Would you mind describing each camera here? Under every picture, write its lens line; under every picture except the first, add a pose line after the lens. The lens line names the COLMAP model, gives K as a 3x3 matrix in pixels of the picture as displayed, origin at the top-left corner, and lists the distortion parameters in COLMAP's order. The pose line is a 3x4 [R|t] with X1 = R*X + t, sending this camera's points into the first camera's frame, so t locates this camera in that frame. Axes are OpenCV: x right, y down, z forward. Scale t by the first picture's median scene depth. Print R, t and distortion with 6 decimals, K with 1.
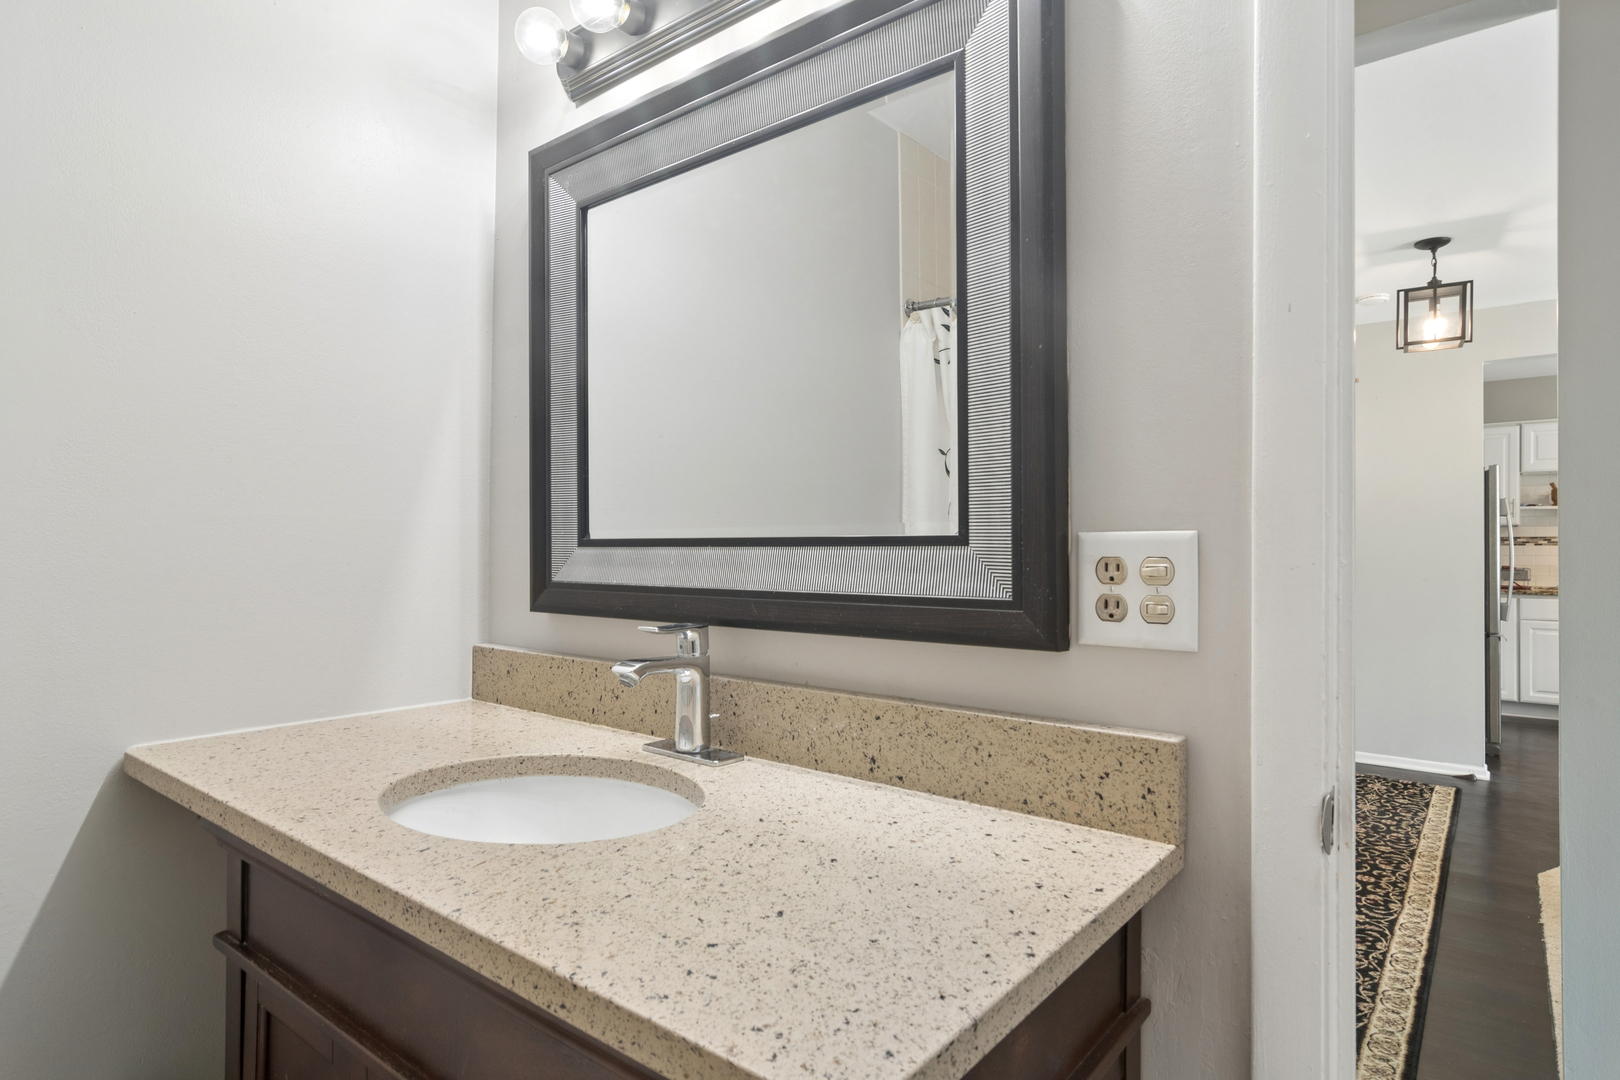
lens RADIAL K [[869.4, 0, 808.6], [0, 869.4, 545.3], [0, 0, 1]] dist [-0.004172, 0.005126]
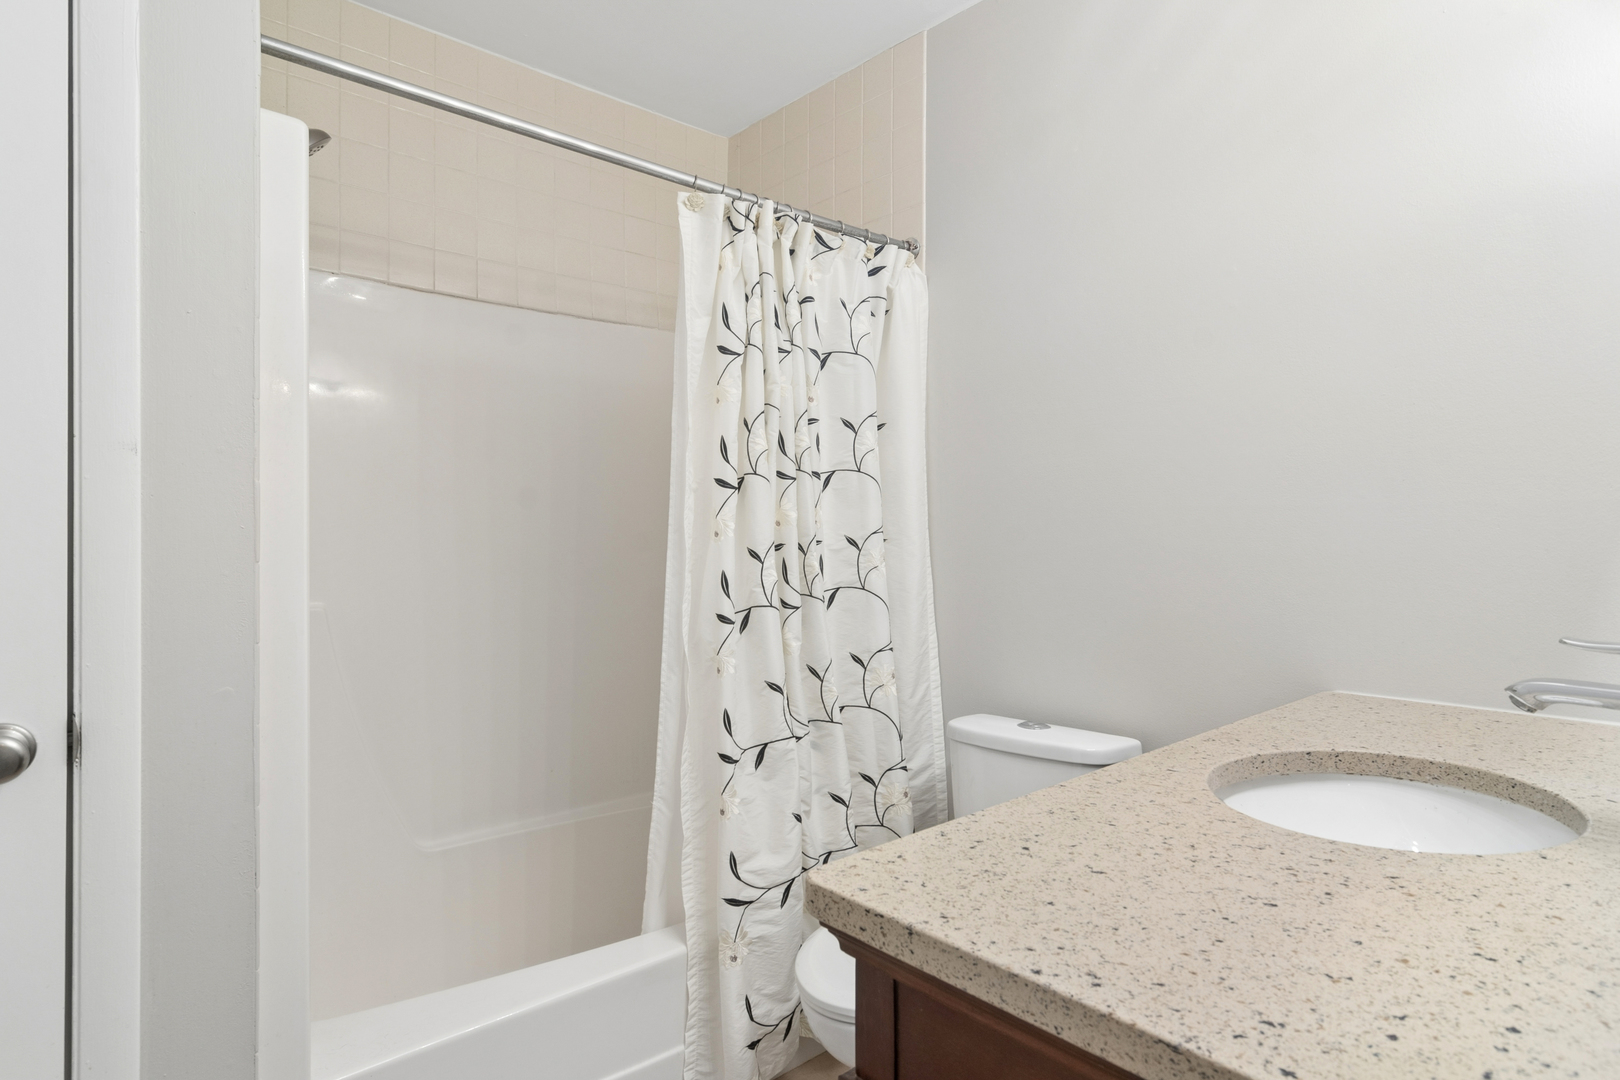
lens RADIAL K [[869.4, 0, 809.7], [0, 869.4, 537.4], [0, 0, 1]] dist [-0.004172, 0.005126]
pose [[-0.152838, -0.001458, -0.988250, 0.964629], [0.006530, 0.999976, -0.002485, 0.011409], [0.988230, -0.006834, -0.152825, 0.729860]]
